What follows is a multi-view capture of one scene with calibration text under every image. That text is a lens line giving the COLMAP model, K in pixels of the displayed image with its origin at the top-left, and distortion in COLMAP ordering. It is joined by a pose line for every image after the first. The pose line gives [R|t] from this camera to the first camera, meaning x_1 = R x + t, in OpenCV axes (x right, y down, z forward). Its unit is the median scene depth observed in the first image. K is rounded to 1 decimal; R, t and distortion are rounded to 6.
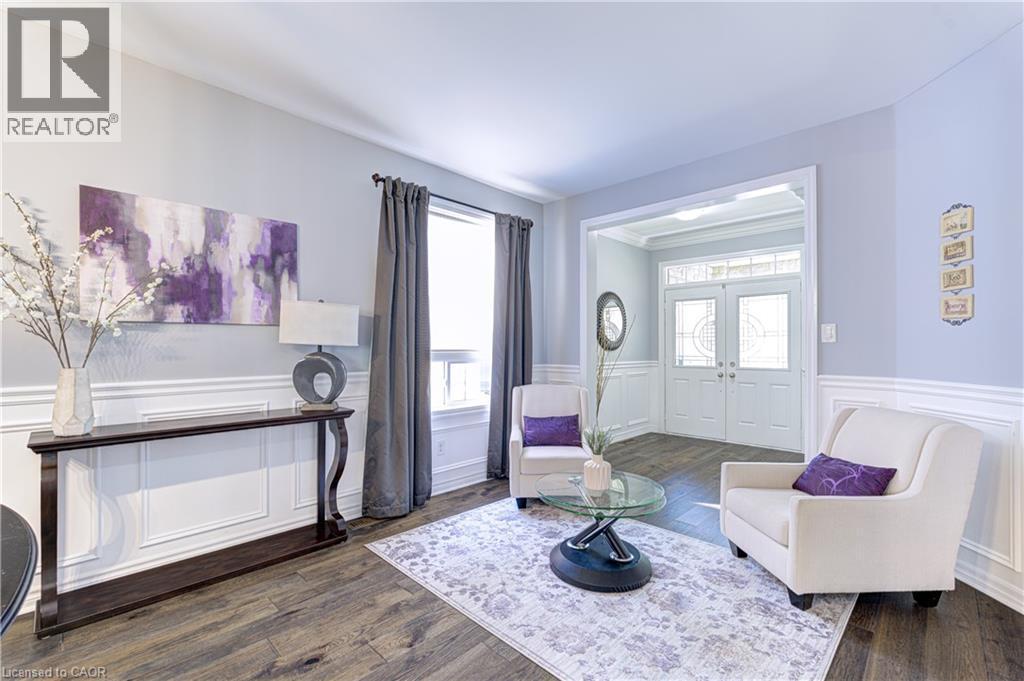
lens RADIAL K [[436.1, 0, 505.3], [0, 436.1, 343.4], [0, 0, 1]] dist [-0.002815, -0.000050]
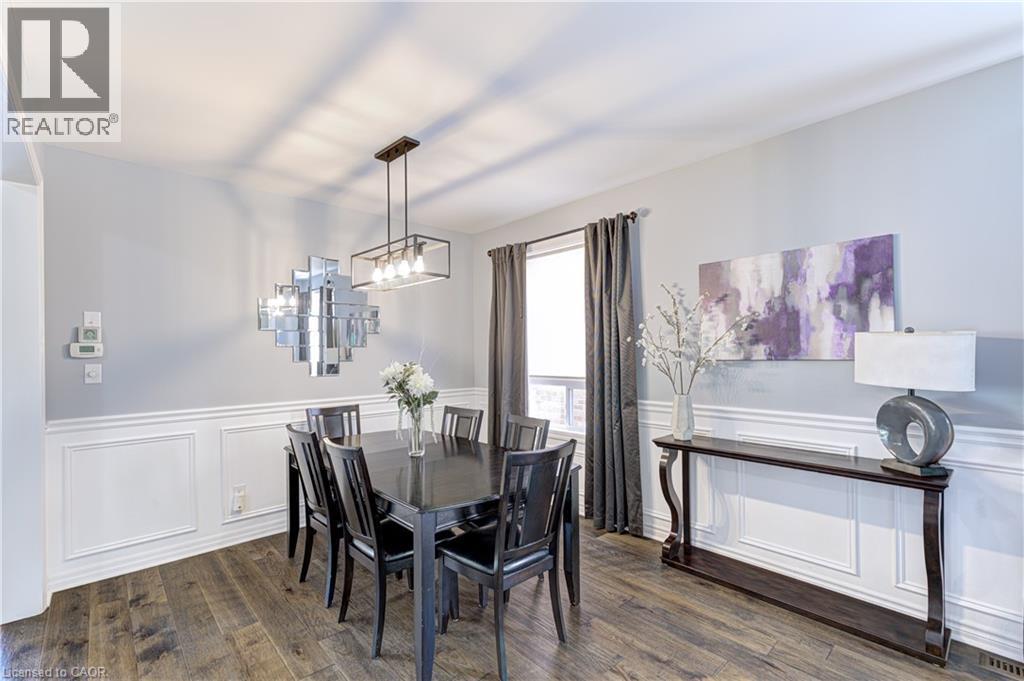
lens RADIAL K [[443.8, 0, 508.4], [0, 443.8, 351.3], [0, 0, 1]] dist [-0.000149, -0.000017]
pose [[-0.039766, -0.003771, -0.999202, 0.402217], [0.013856, 0.999895, -0.004325, -0.068313], [0.999113, -0.014017, -0.039709, 0.347603]]
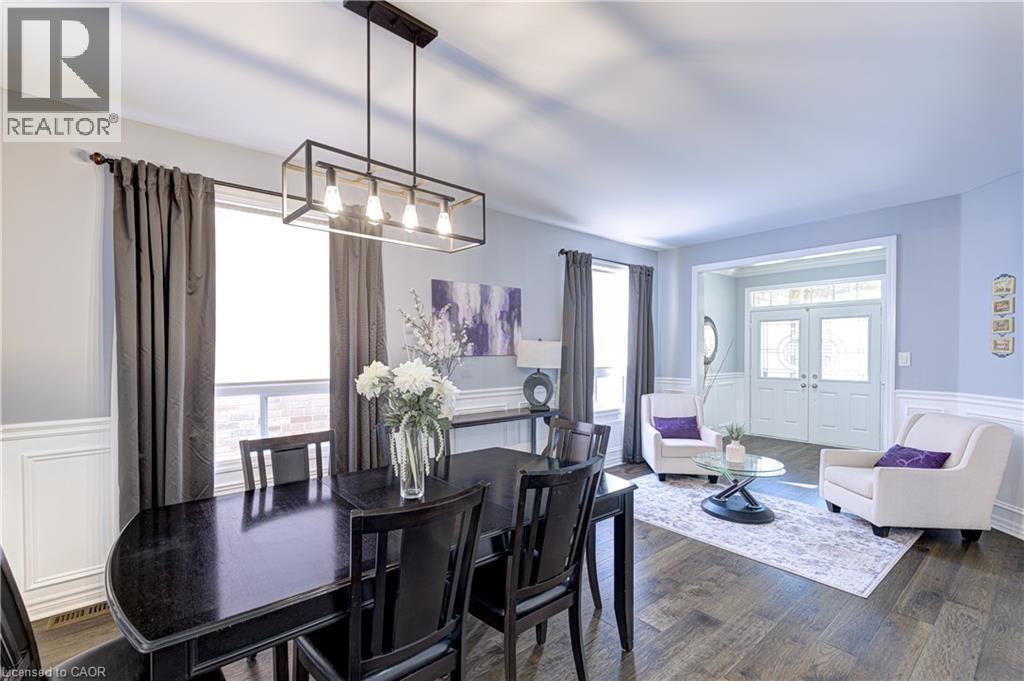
lens RADIAL K [[439.8, 0, 492.4], [0, 439.8, 357.8], [0, 0, 1]] dist [0.002784, 0.001027]
pose [[0.992774, -0.000725, -0.119993, -0.425838], [0.003523, 0.999727, 0.023107, -0.072136], [0.119944, -0.023362, 0.992506, -0.601184]]
